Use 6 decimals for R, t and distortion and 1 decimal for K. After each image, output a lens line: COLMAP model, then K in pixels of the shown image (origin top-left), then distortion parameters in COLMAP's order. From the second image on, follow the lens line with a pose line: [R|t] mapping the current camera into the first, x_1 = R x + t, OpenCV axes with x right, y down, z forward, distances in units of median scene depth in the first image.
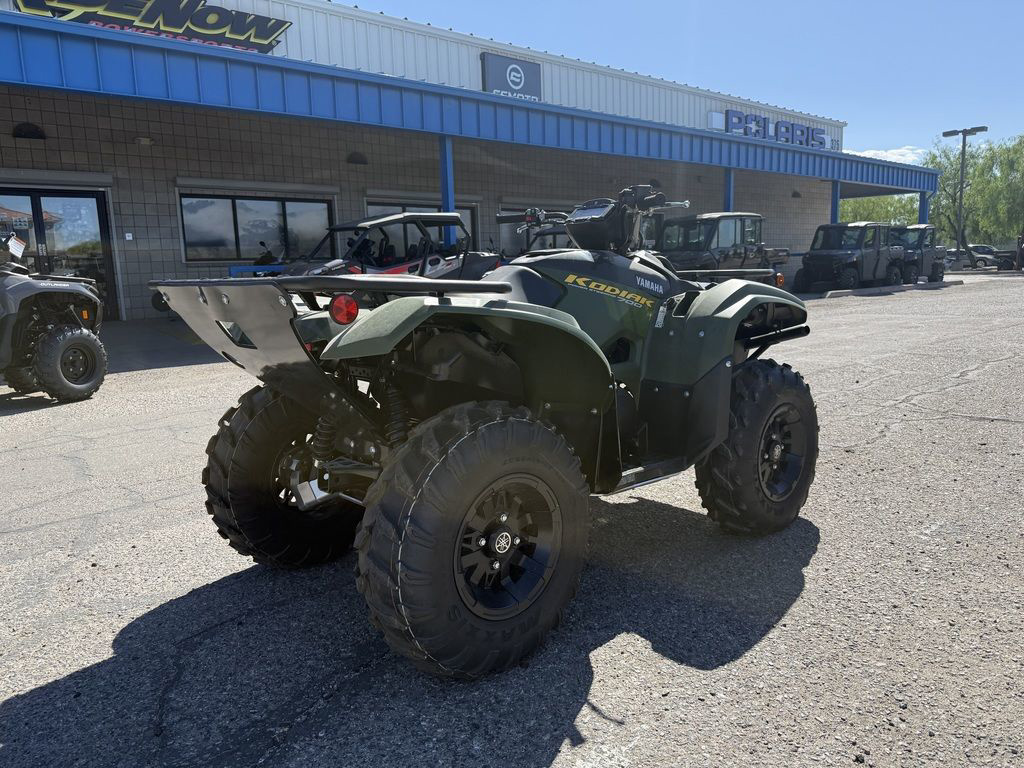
lens RADIAL K [[736.8, 0, 515.1], [0, 736.8, 401.9], [0, 0, 1]] dist [0.049375, -0.064370]
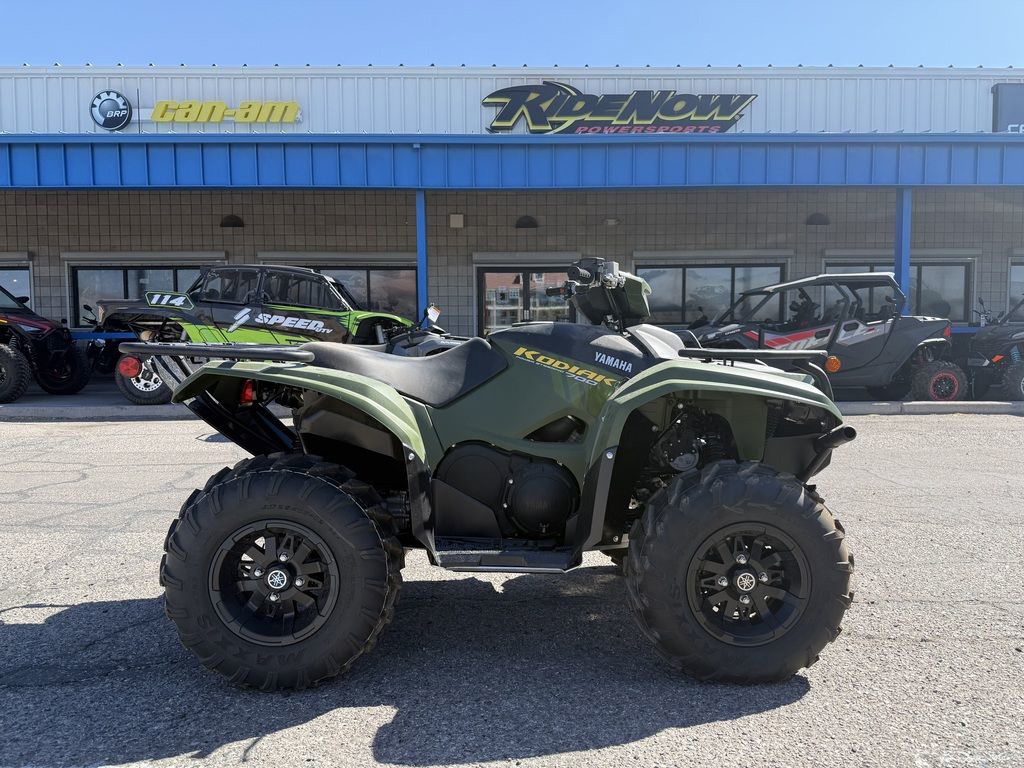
lens RADIAL K [[736.8, 0, 515.1], [0, 736.8, 401.9], [0, 0, 1]] dist [0.049375, -0.064370]
pose [[0.749293, 0.080172, -0.657367, 0.165123], [-0.132934, 0.990649, -0.030704, -0.015509], [0.648759, 0.110393, 0.752944, 0.057889]]
